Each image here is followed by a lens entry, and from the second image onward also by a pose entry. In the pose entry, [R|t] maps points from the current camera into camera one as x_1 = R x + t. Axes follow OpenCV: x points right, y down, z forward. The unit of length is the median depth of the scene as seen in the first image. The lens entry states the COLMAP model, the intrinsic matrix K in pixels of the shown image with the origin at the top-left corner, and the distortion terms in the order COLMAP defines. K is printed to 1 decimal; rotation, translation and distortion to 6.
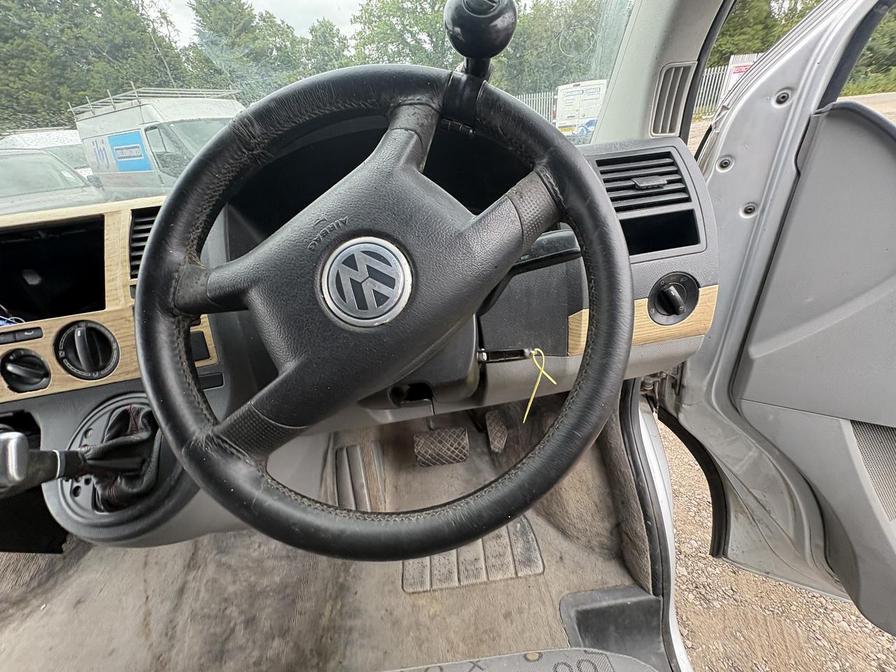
lens RADIAL K [[362.8, 0, 450.2], [0, 362.8, 331.0], [0, 0, 1]] dist [-0.000631, 0.000096]
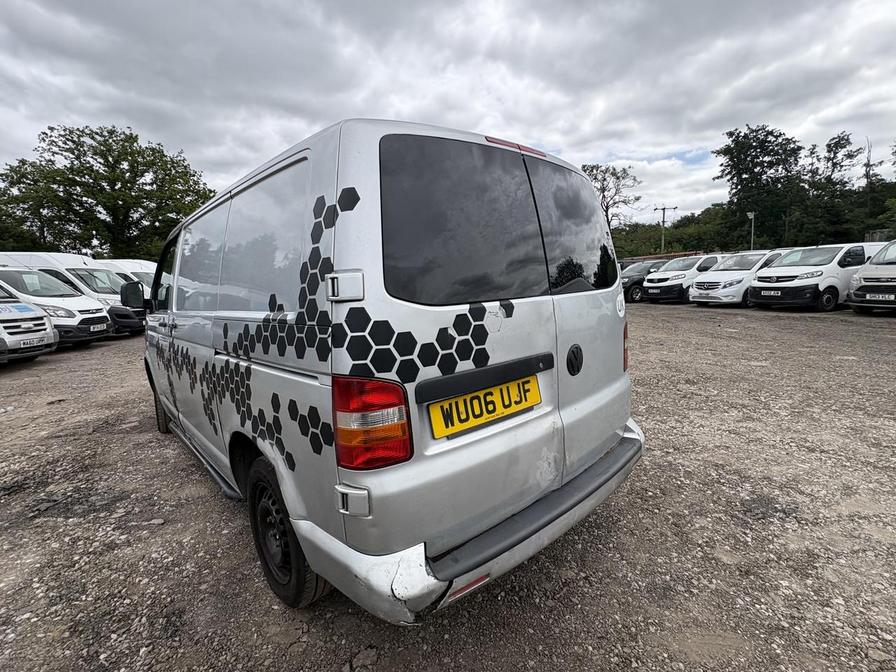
lens RADIAL K [[418.1, 0, 445.9], [0, 418.1, 334.4], [0, 0, 1]] dist [0.001405, 0.000341]
pose [[0.780240, -0.000533, 0.625480, -2.165477], [0.268874, 0.903177, -0.334630, 2.982702], [-0.564741, 0.429267, 0.704838, -4.625525]]
